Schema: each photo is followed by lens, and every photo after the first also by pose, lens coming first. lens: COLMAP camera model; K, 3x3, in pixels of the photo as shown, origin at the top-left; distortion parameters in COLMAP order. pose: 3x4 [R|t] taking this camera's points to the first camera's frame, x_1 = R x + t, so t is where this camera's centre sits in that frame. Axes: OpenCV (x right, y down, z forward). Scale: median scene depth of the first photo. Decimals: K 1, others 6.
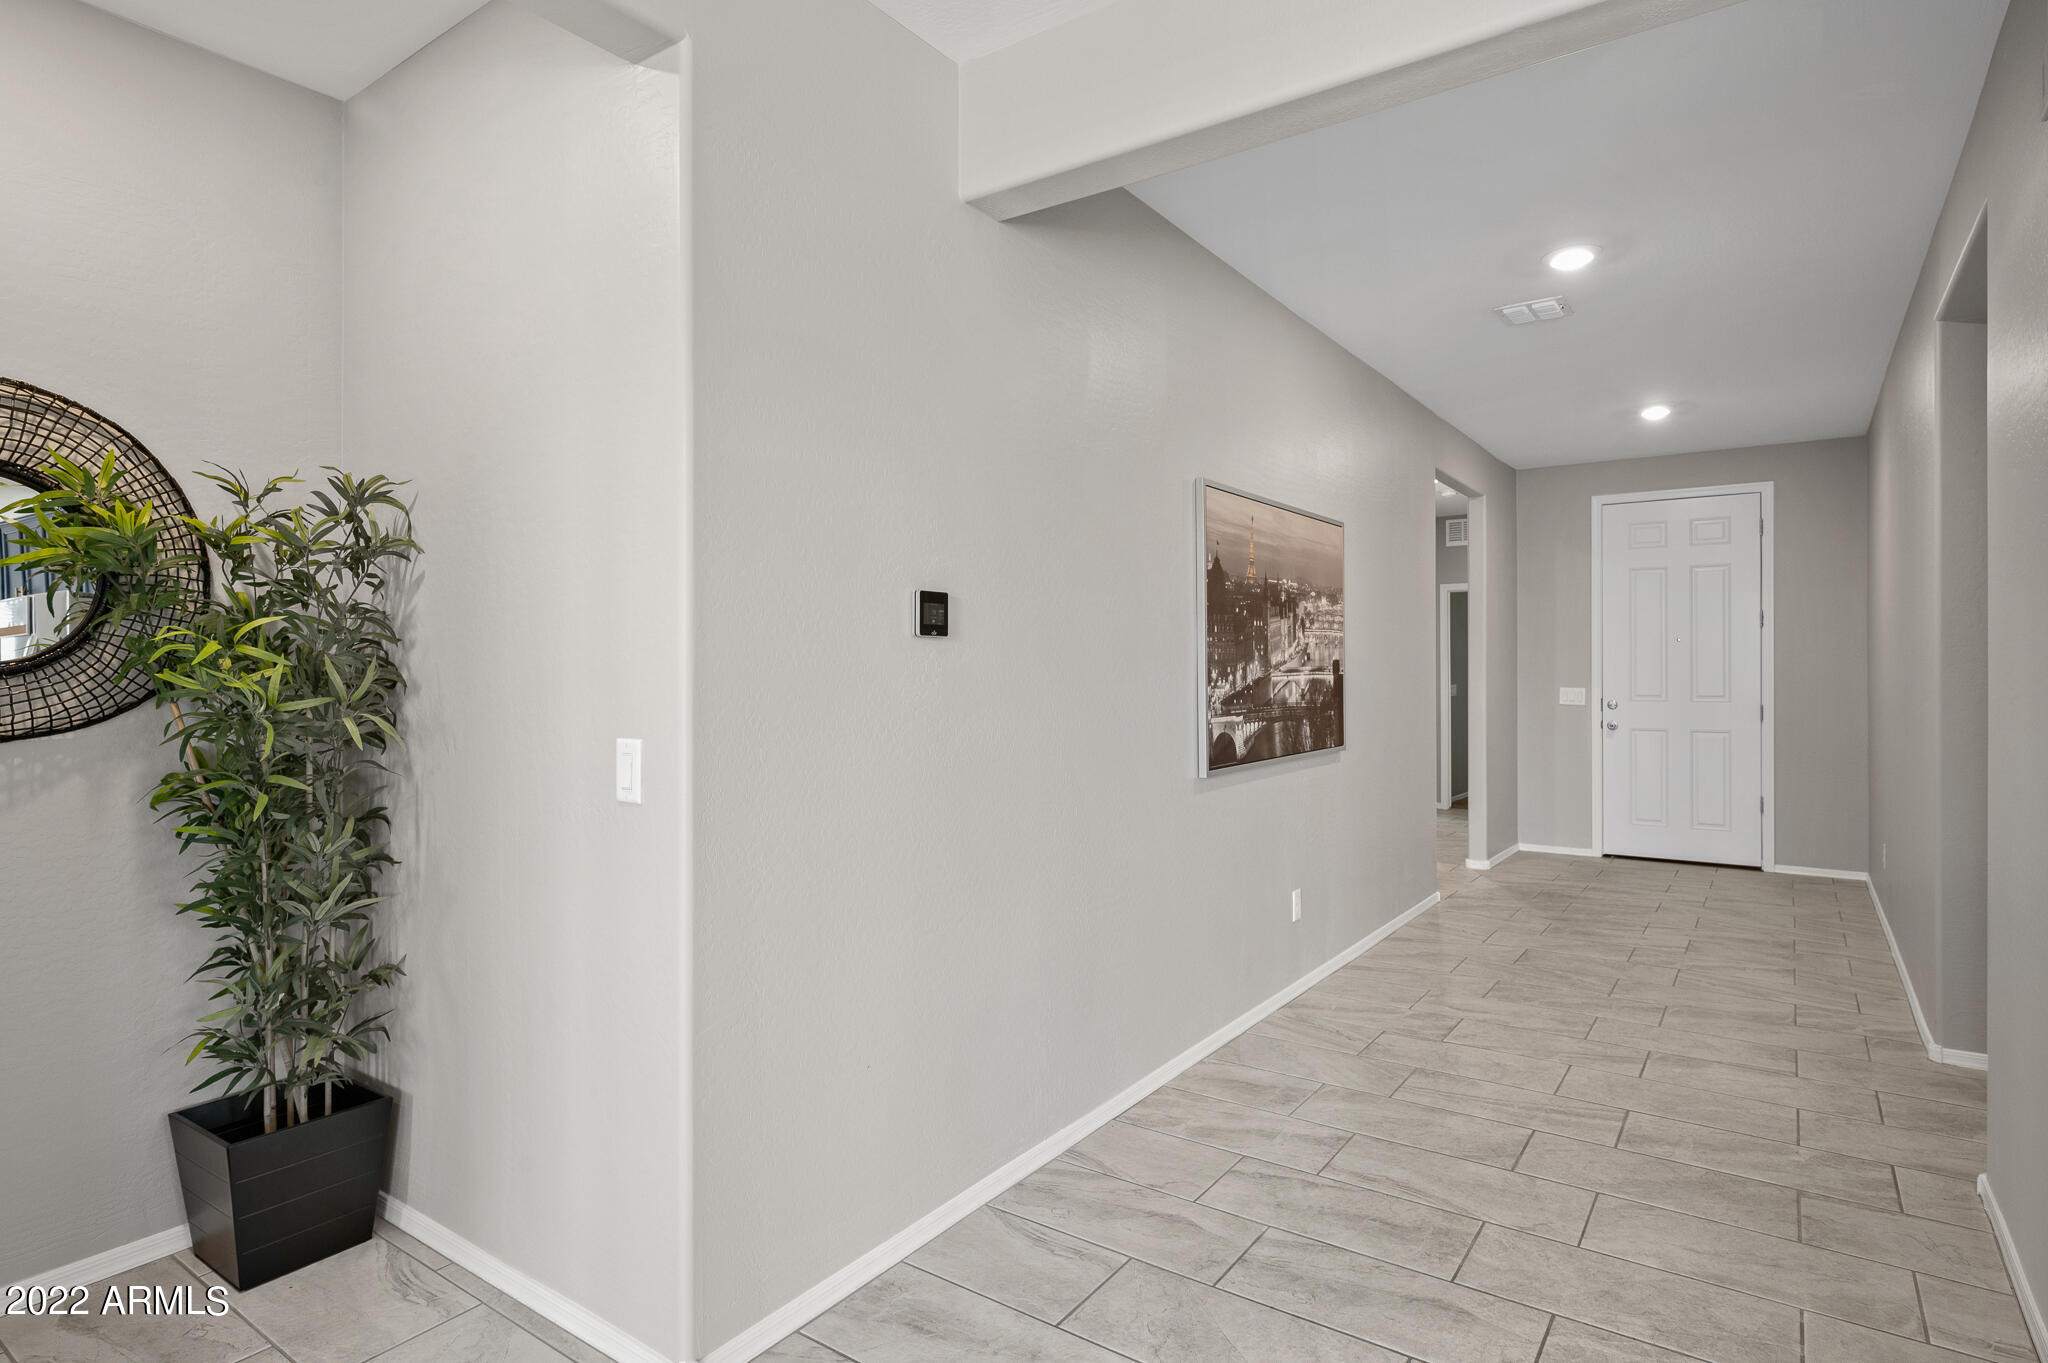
lens RADIAL K [[1065.5, 0, 1031.4], [0, 1065.5, 676.7], [0, 0, 1]] dist [-0.011017, 0.000678]
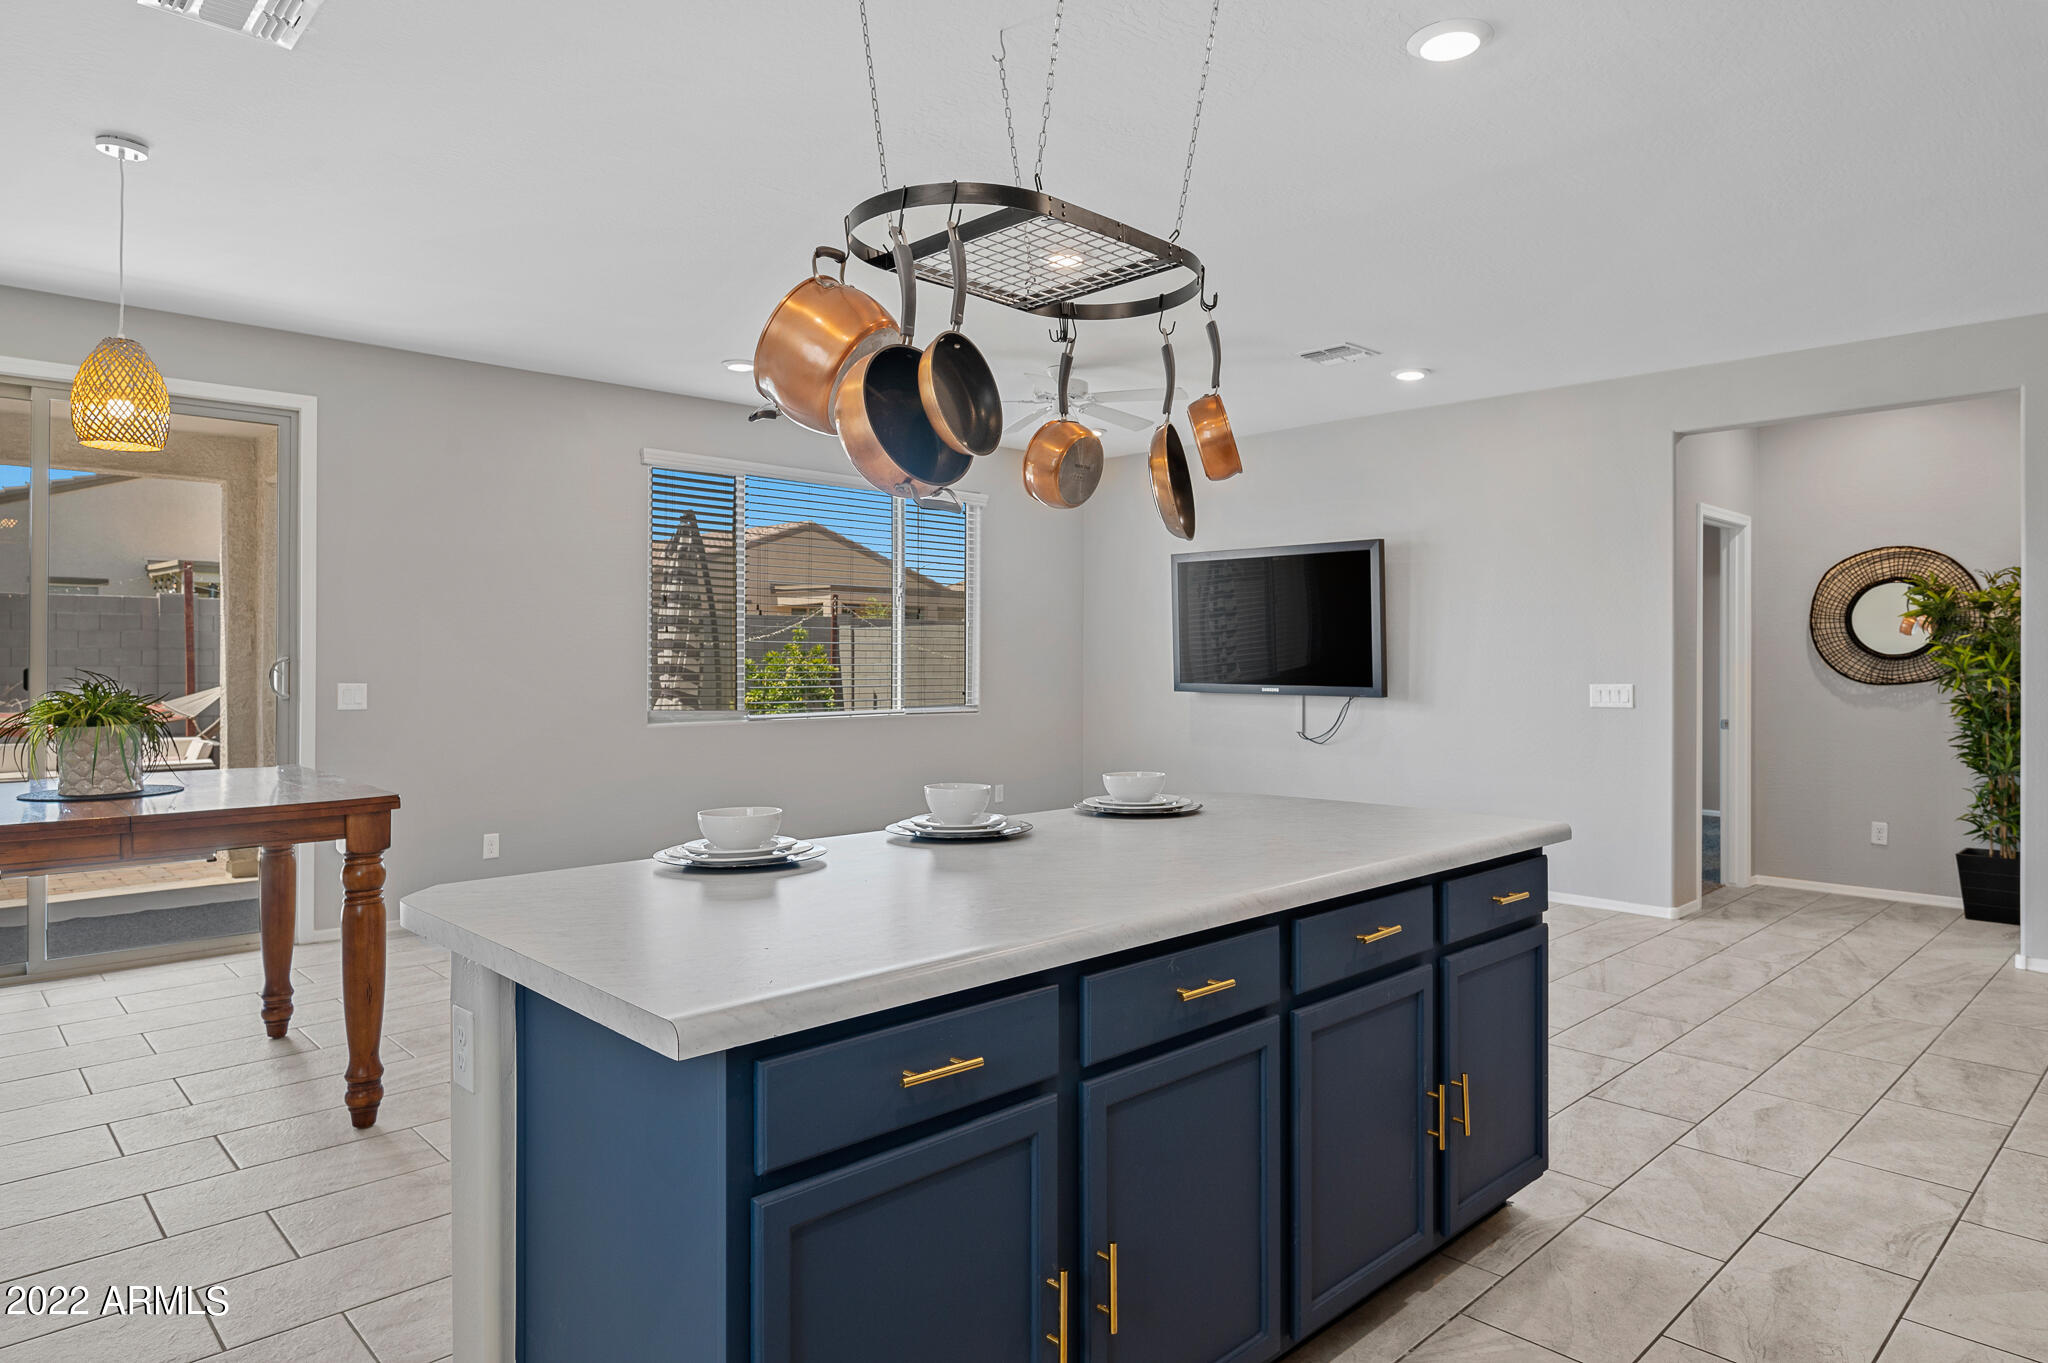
lens RADIAL K [[1207.3, 0, 1026.6], [0, 1207.3, 661.6], [0, 0, 1]] dist [0.024811, 0.001180]
pose [[-0.183358, 0.008388, -0.983010, 1.386475], [-0.004950, 0.999943, 0.009456, -0.006832], [0.983034, 0.006600, -0.183306, -0.335814]]
